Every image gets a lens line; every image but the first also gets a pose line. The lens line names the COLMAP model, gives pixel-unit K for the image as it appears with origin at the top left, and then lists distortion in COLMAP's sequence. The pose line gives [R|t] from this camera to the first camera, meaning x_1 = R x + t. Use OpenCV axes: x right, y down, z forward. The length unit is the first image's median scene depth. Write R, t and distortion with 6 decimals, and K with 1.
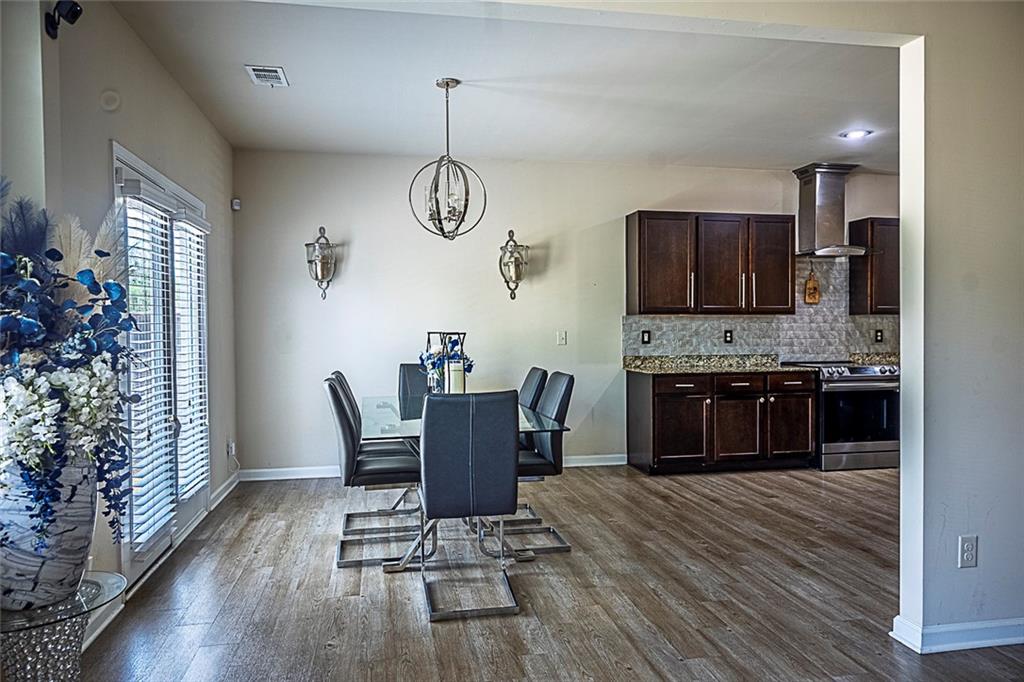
lens RADIAL K [[703.1, 0, 514.8], [0, 703.1, 340.4], [0, 0, 1]] dist [-0.001456, -0.000249]
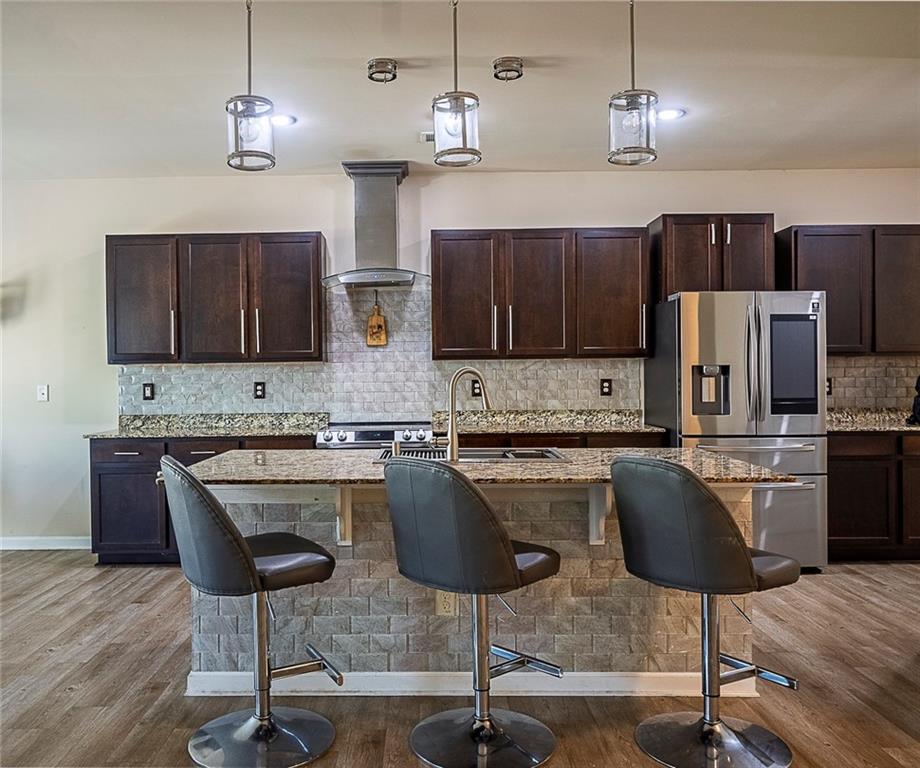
lens RADIAL K [[783.8, 0, 398.5], [0, 783.8, 386.1], [0, 0, 1]] dist [-0.004022, 0.060512]
pose [[0.975642, -0.005594, -0.219299, 0.647626], [0.004245, 0.999969, -0.006626, -0.003473], [0.219330, 0.005534, 0.975635, 0.179684]]
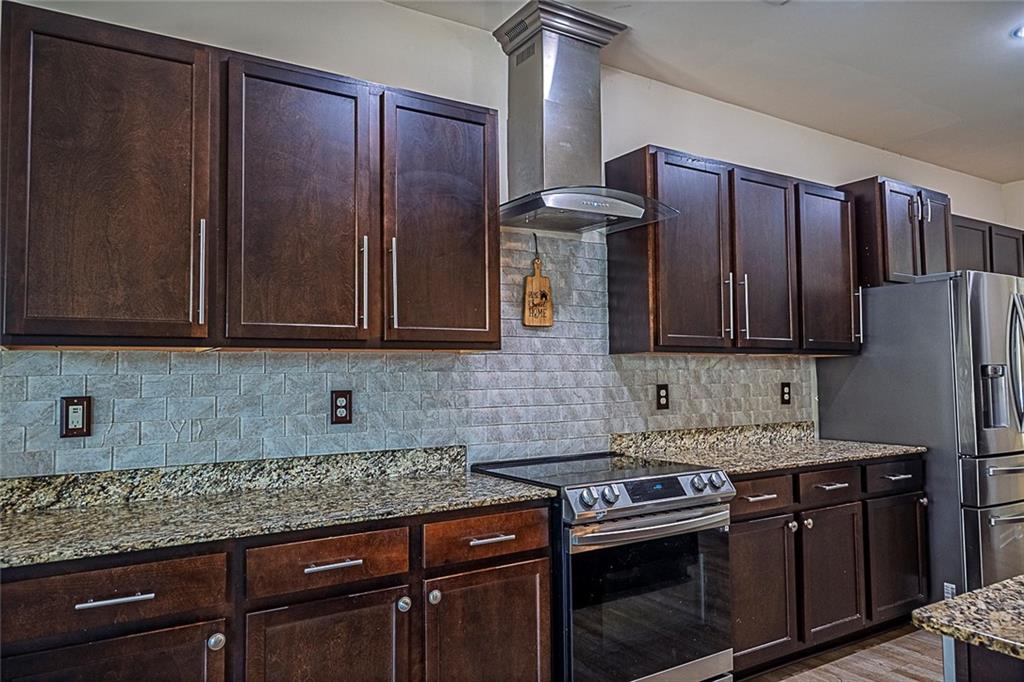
lens RADIAL K [[703.1, 0, 514.8], [0, 703.1, 340.4], [0, 0, 1]] dist [-0.001456, -0.000249]
pose [[0.932018, 0.011958, 0.362215, 0.251860], [0.013305, 0.997653, -0.067171, -0.014654], [-0.362168, 0.067424, 0.929671, 0.600921]]
